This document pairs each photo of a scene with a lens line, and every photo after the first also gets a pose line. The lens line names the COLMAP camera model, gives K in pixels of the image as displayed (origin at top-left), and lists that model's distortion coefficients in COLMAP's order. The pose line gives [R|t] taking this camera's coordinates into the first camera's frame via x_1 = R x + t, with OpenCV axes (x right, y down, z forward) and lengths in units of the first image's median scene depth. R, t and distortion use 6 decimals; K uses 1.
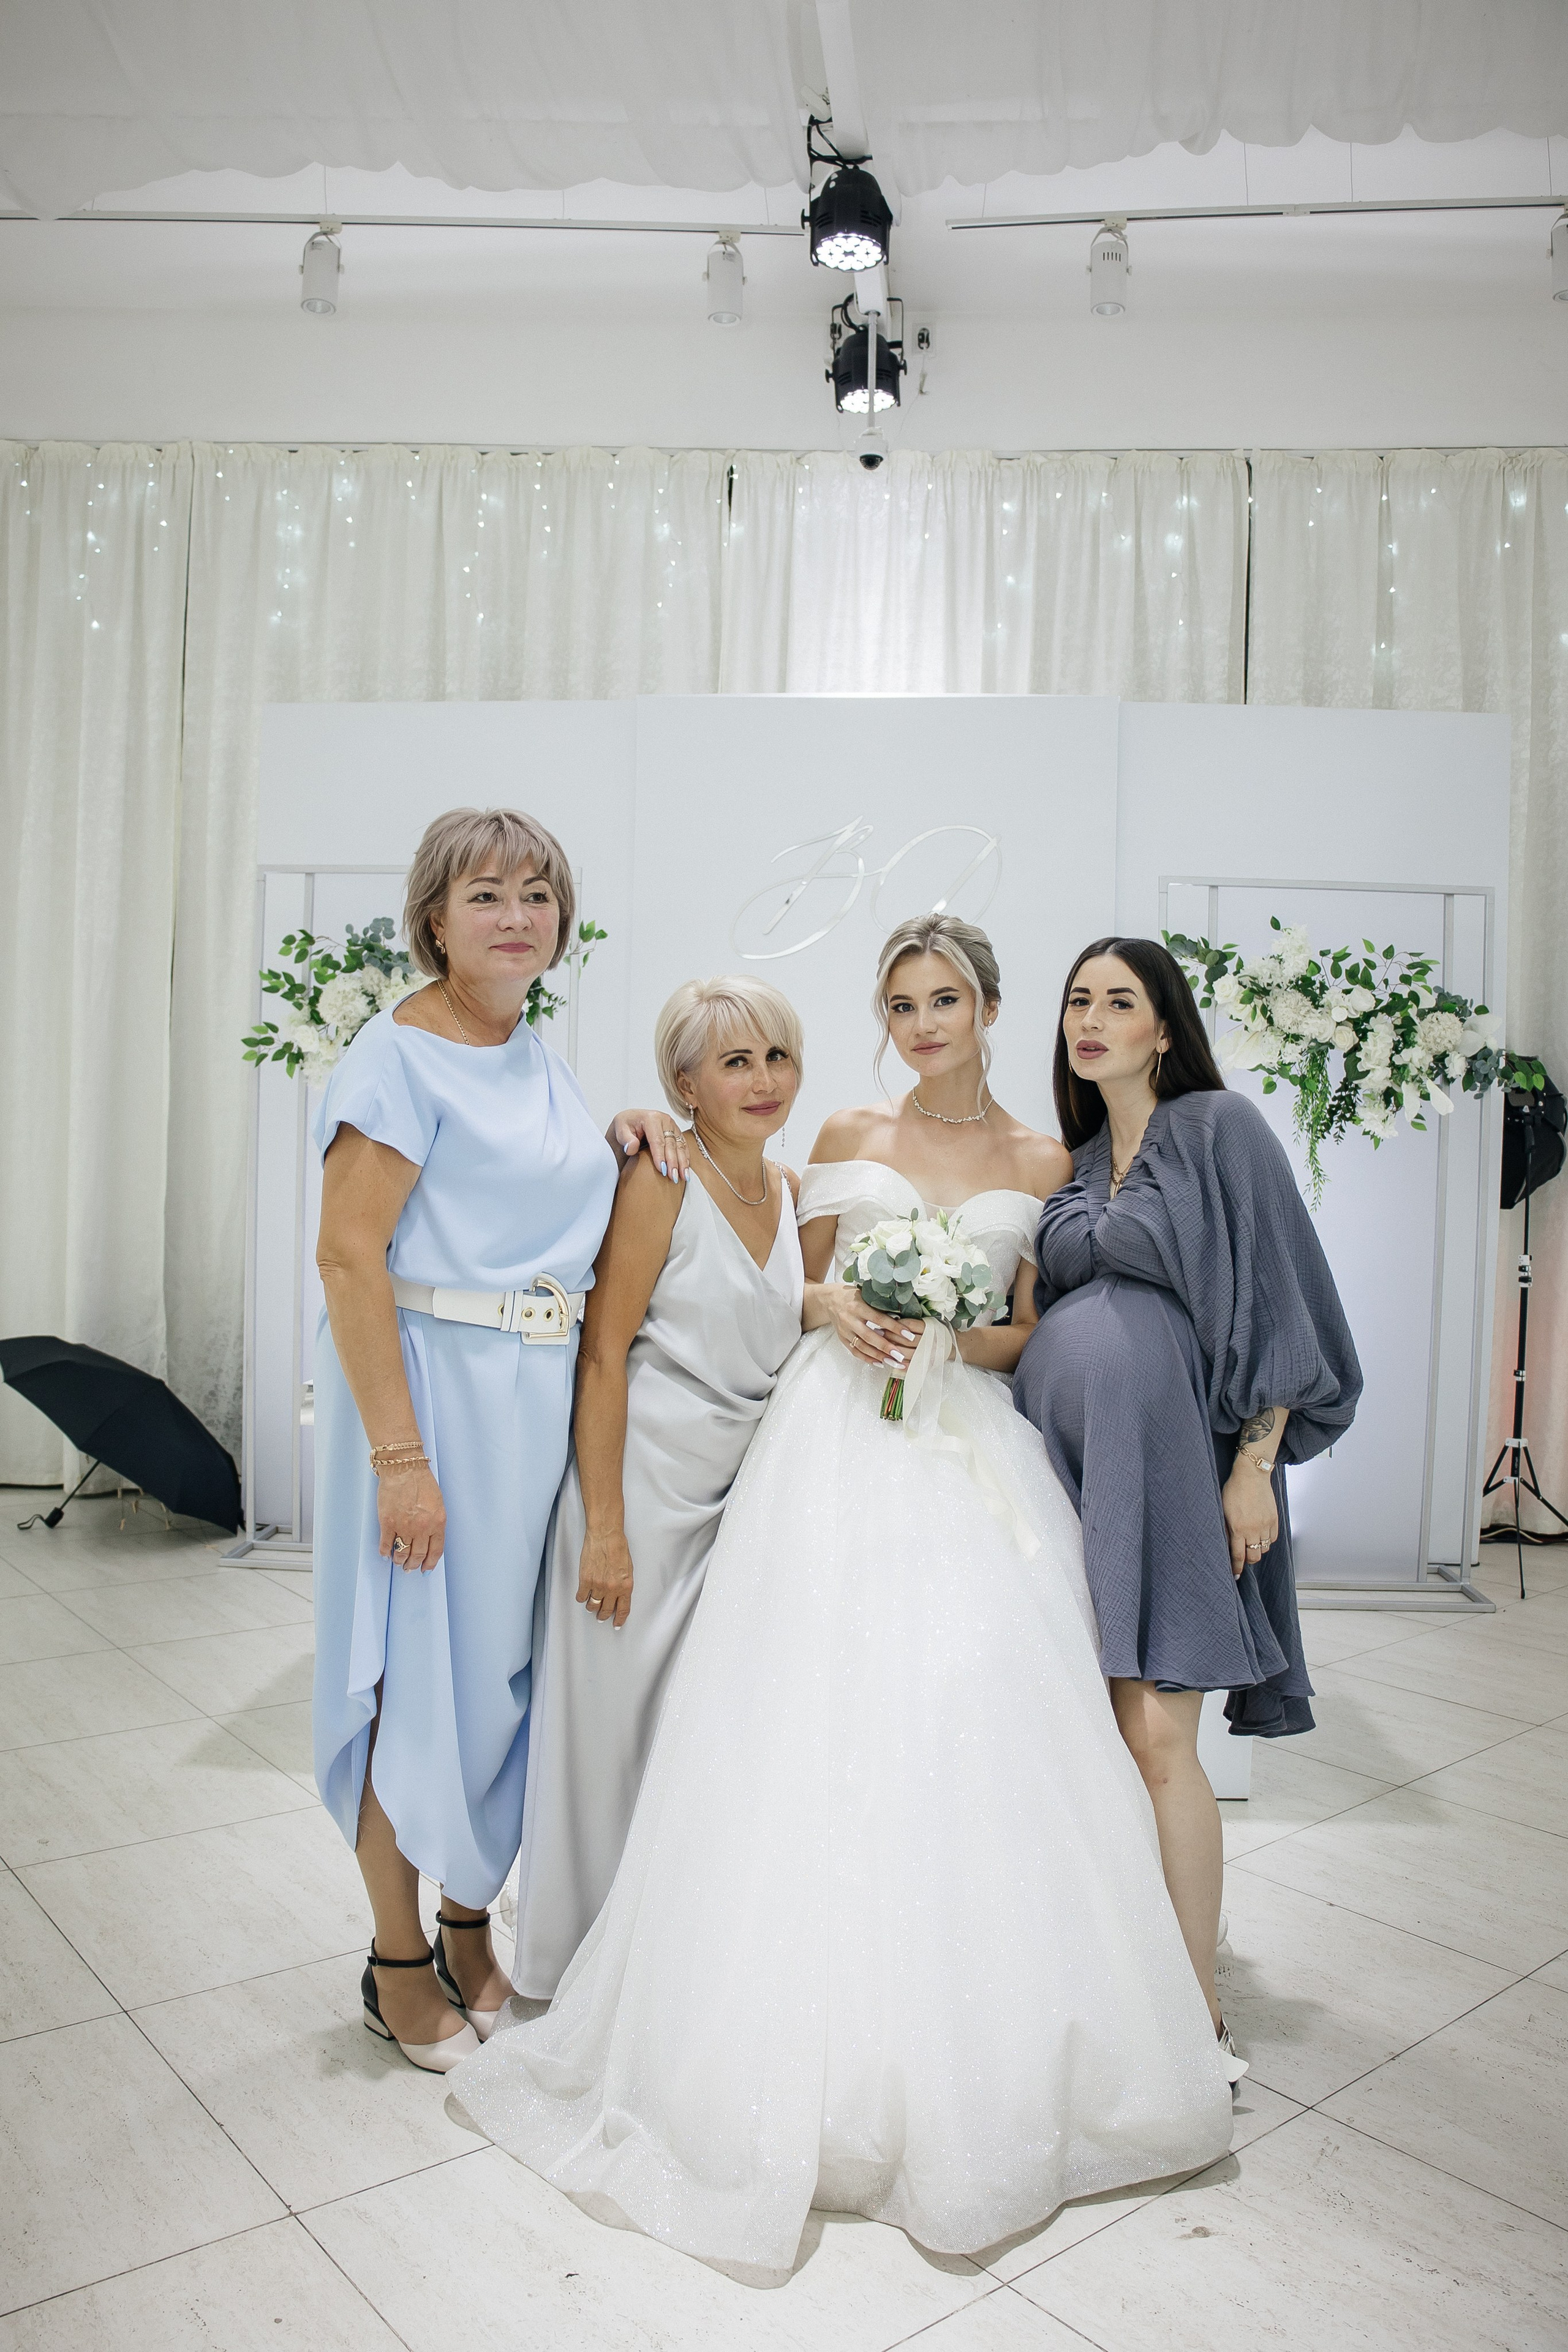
lens RADIAL K [[1743.2, 0, 785.1], [0, 1743.2, 1220.1], [0, 0, 1]] dist [-0.137758, 0.008109]
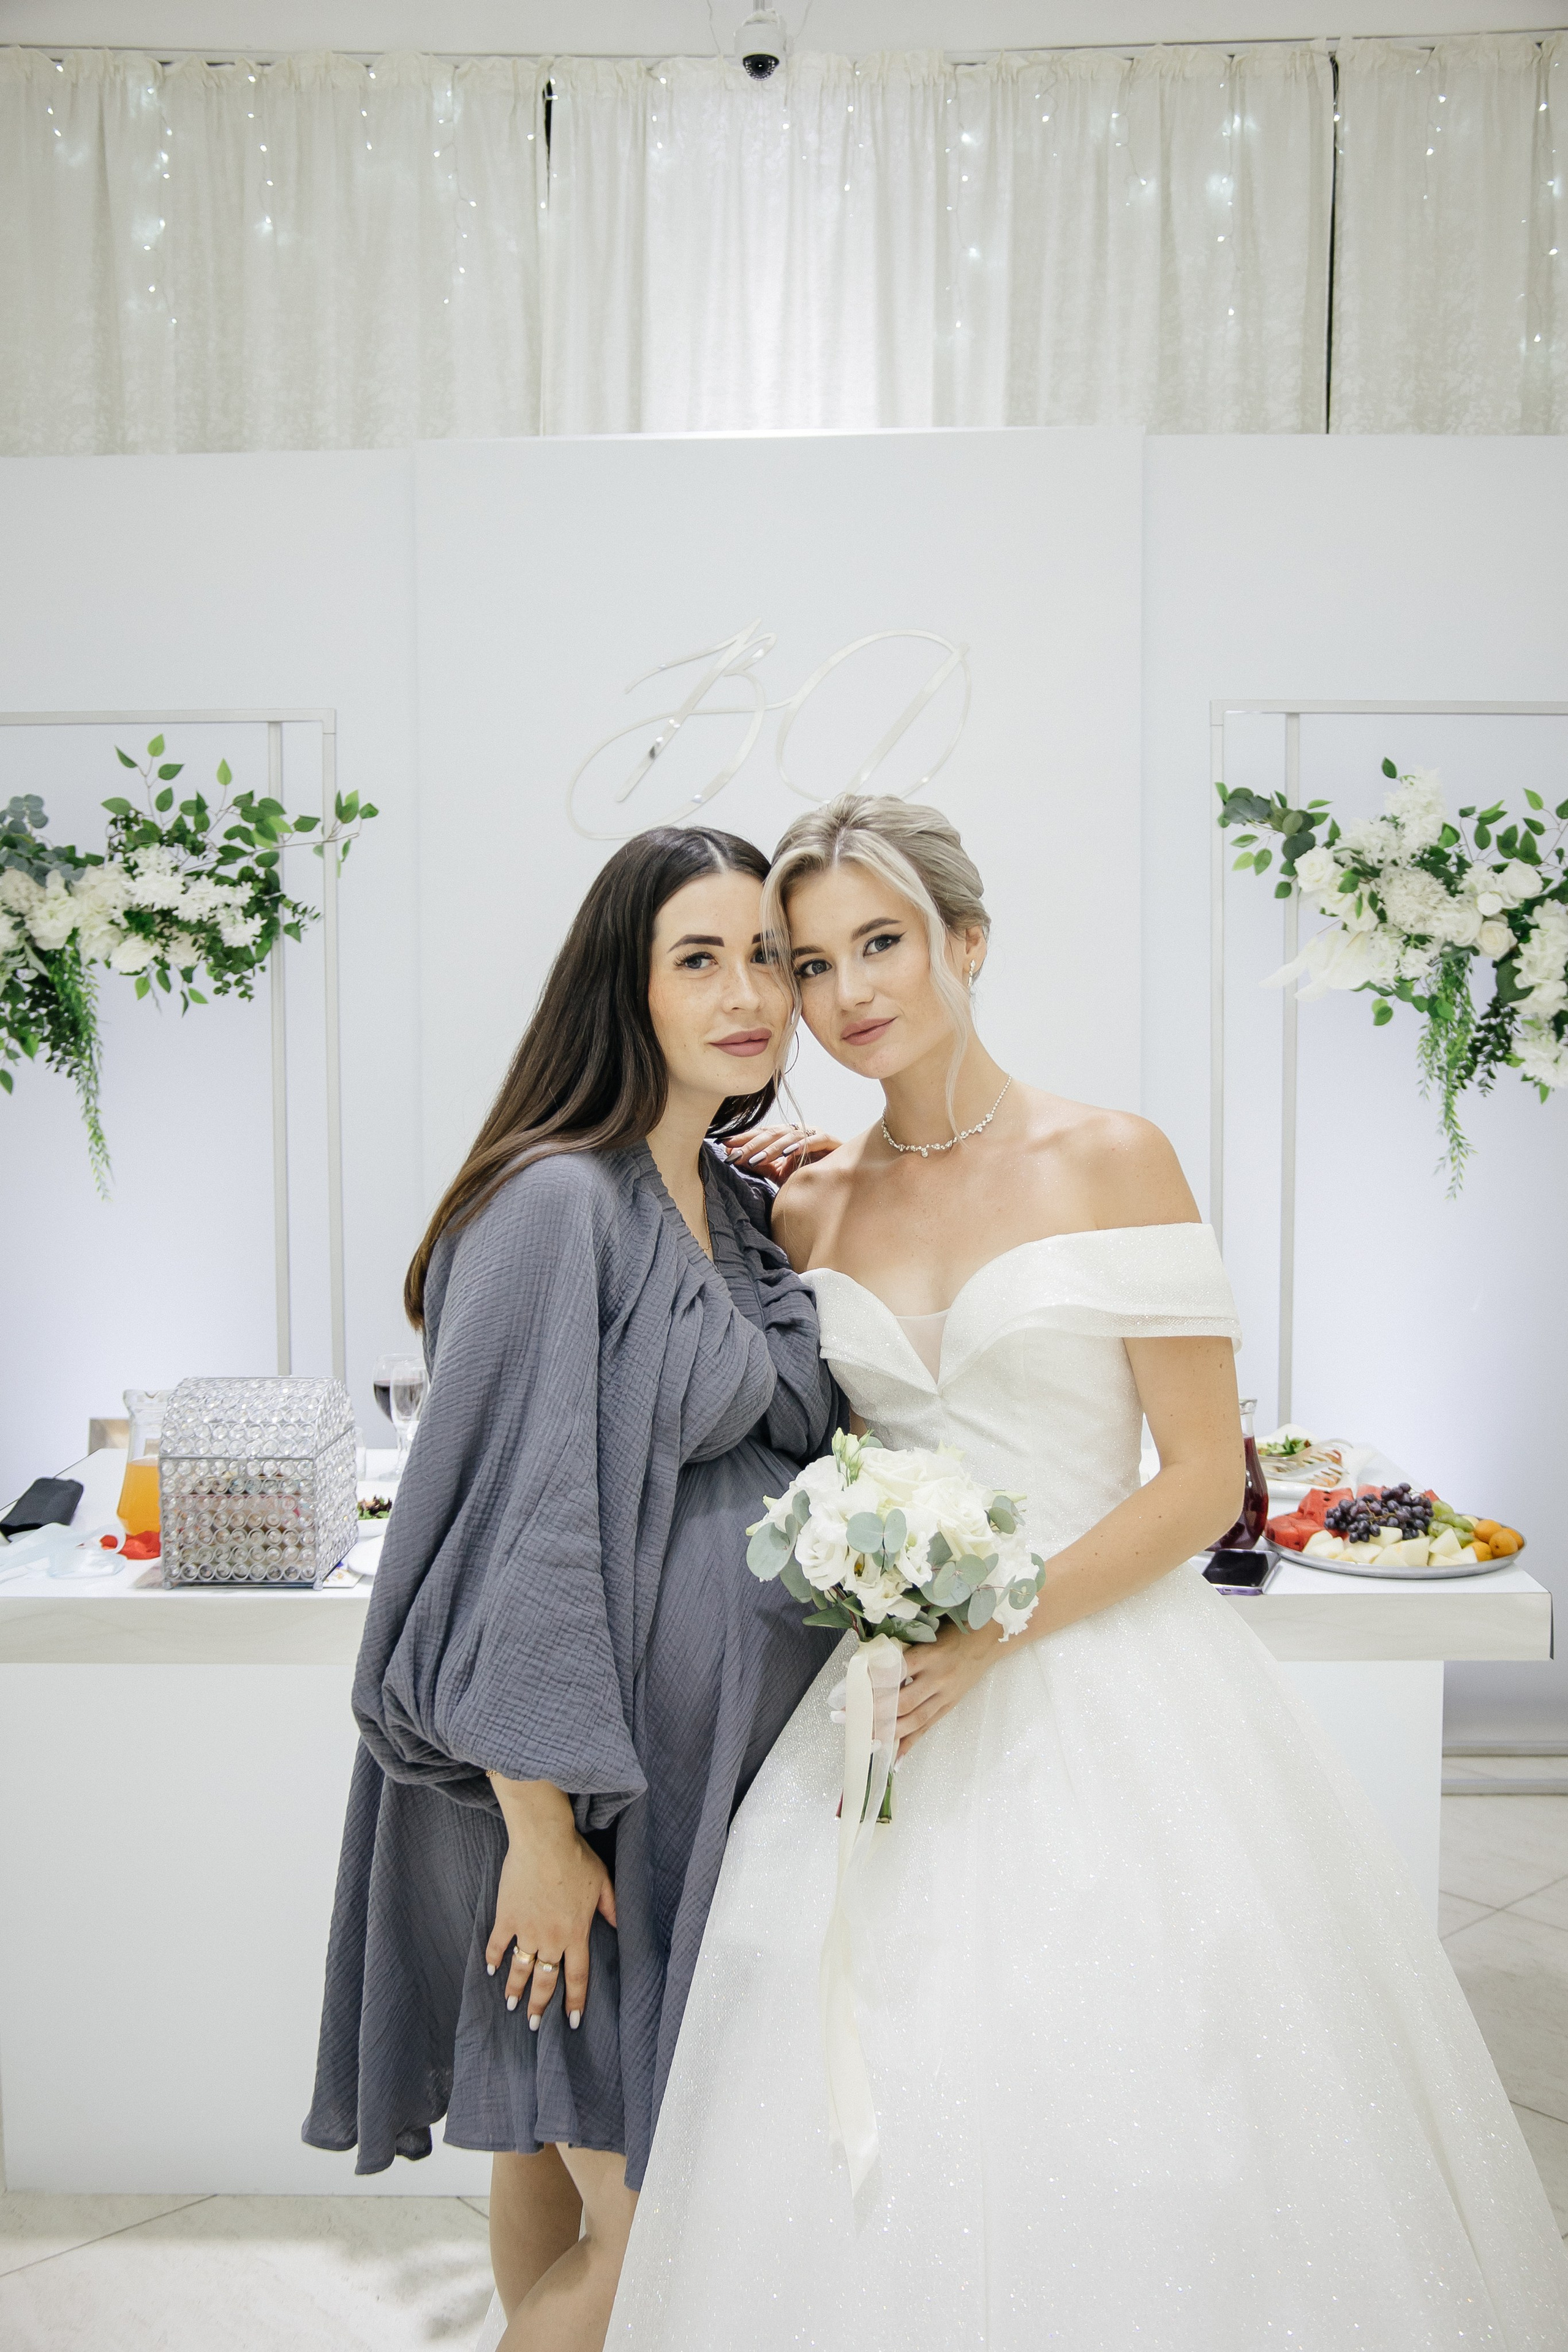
lens RADIAL K [[2343.9, 0, 786.1], [0, 2343.9, 1249.1], [0, 0, 1]] dist [-0.052744, 0.000000]
pose [[0.998530, -0.032413, 0.043449, 0.008118], [0.030823, 0.998848, 0.036783, -0.027323], [-0.044591, -0.035389, 0.998378, 0.103824]]
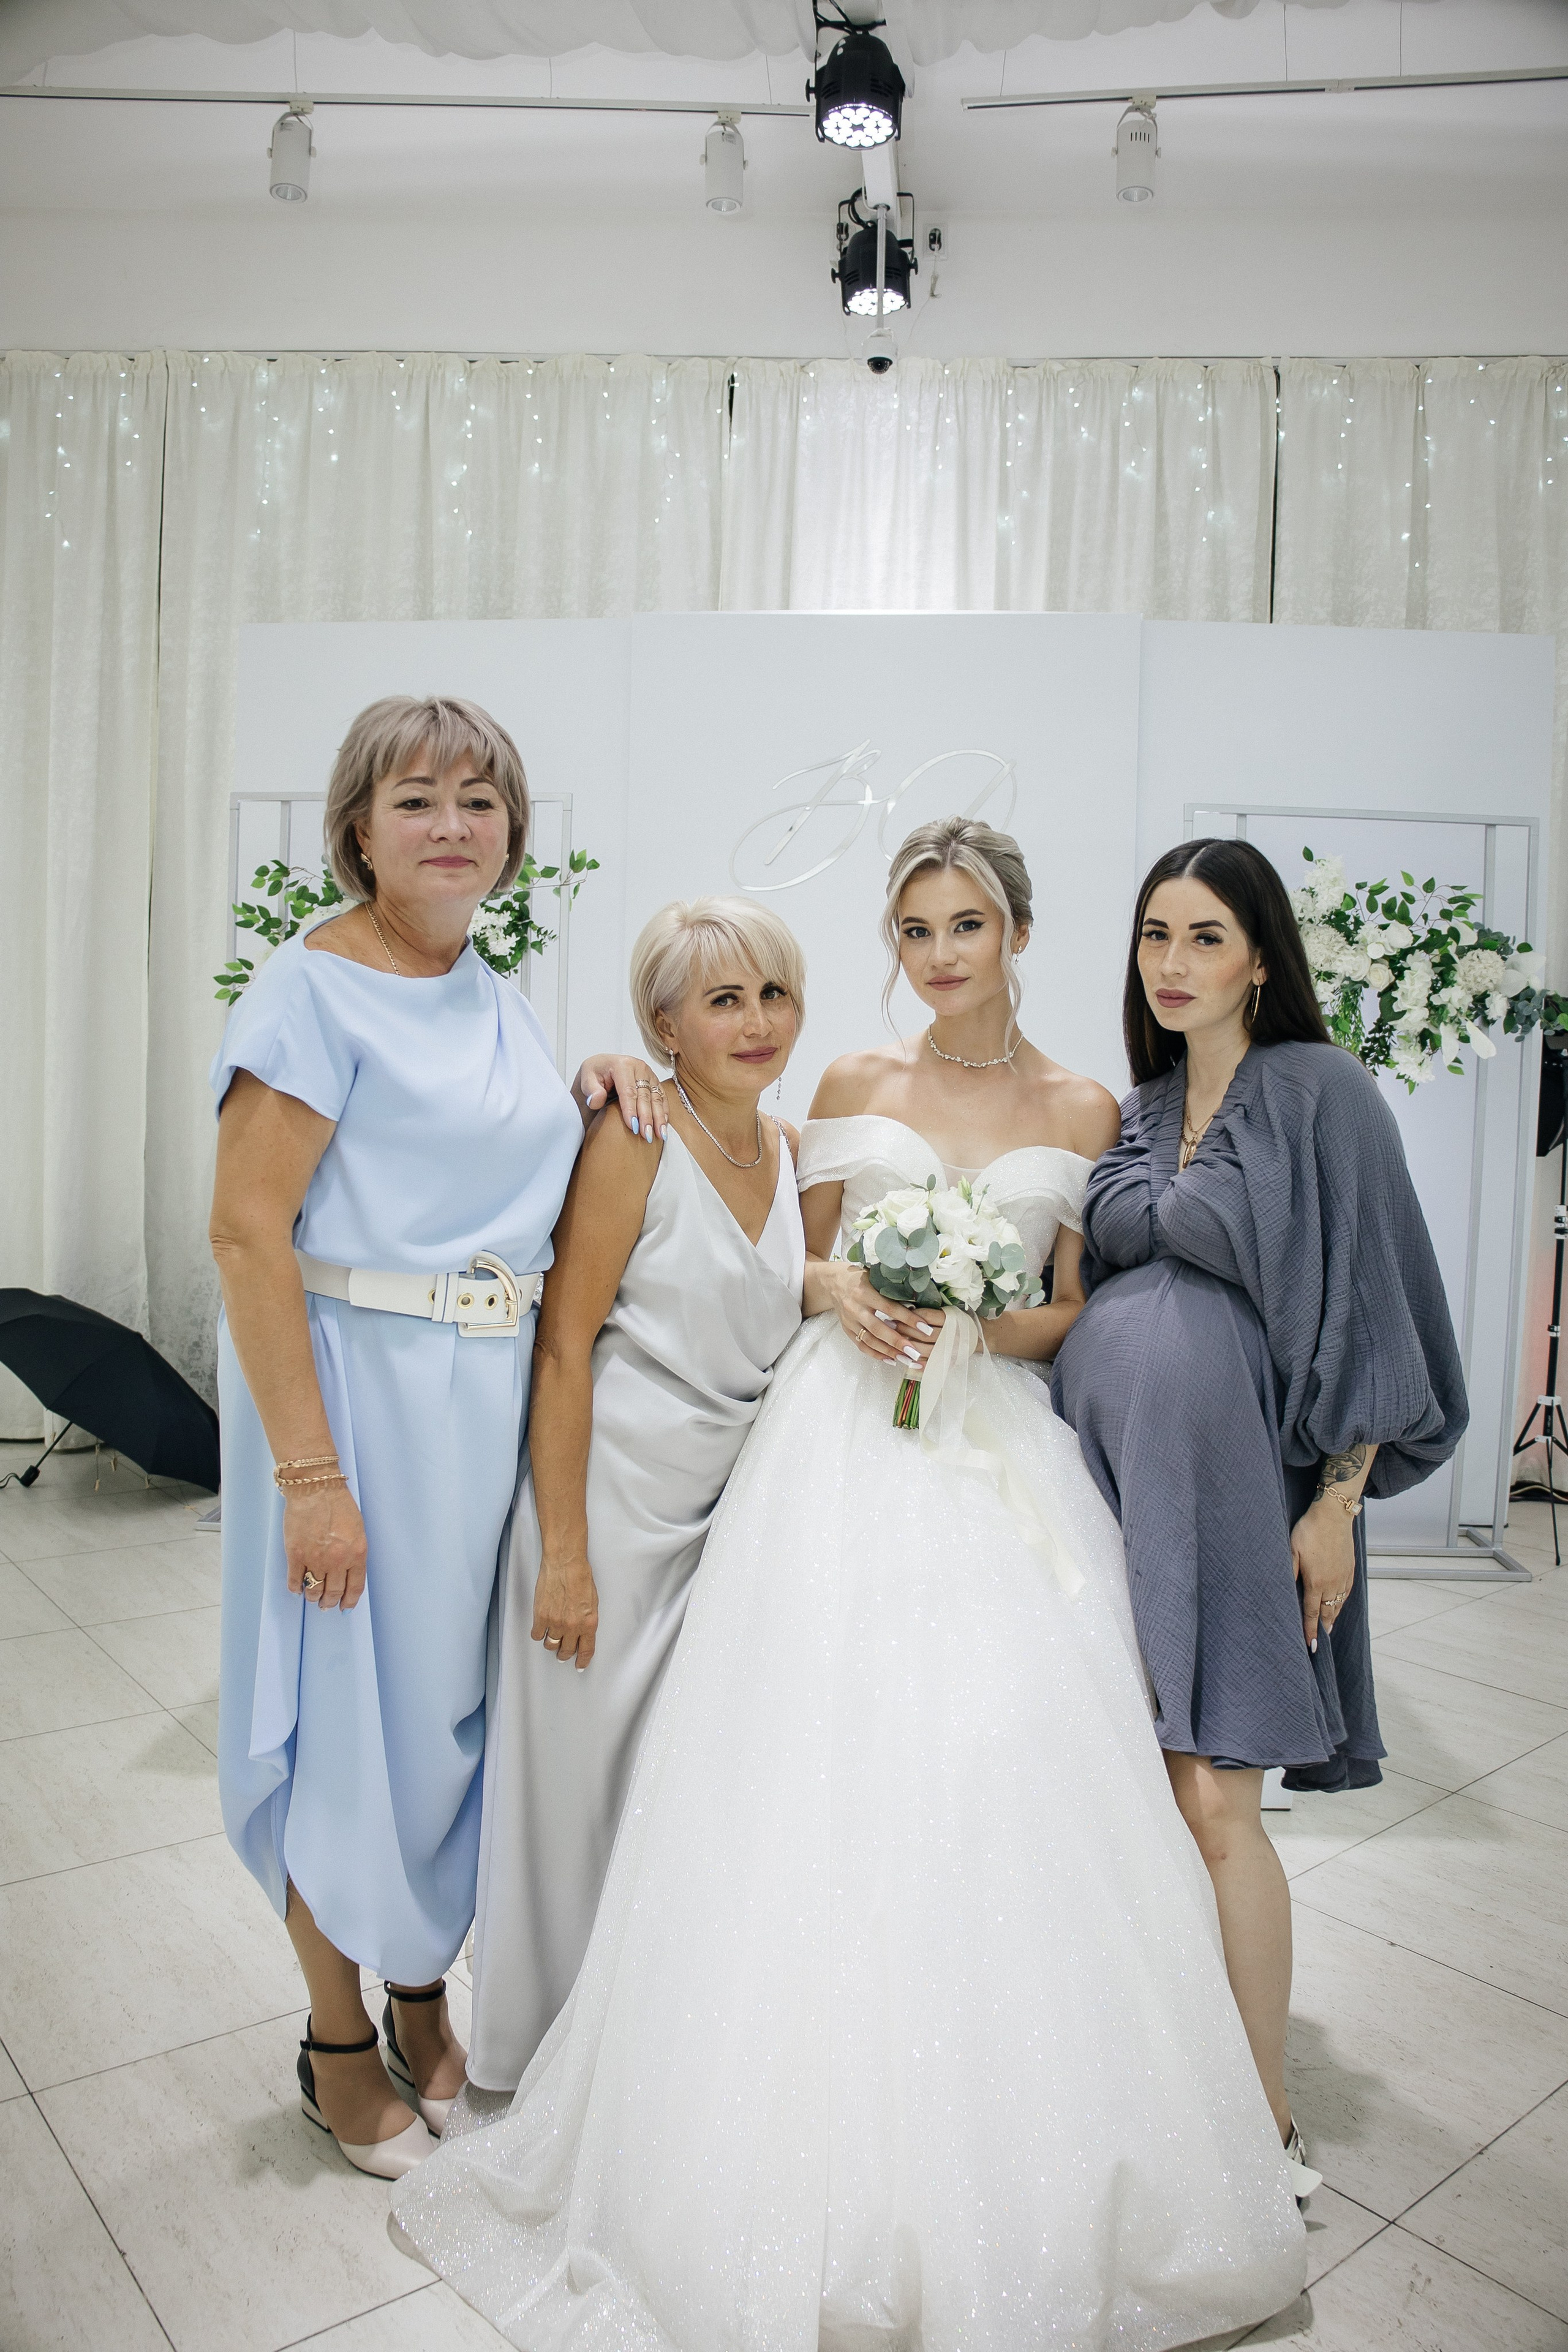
lens RADIAL K [[1743.2, 0, 780.3], [0, 1743.2, 1207.7], [0, 0, 1]] dist [-0.137758, 0.008109]
pose [[0.999982, 0.001721, -0.005798, 0.001814], [-0.001563, 0.999628, 0.027240, -0.003984], [0.005843, -0.027230, 0.999612, 0.053112]]
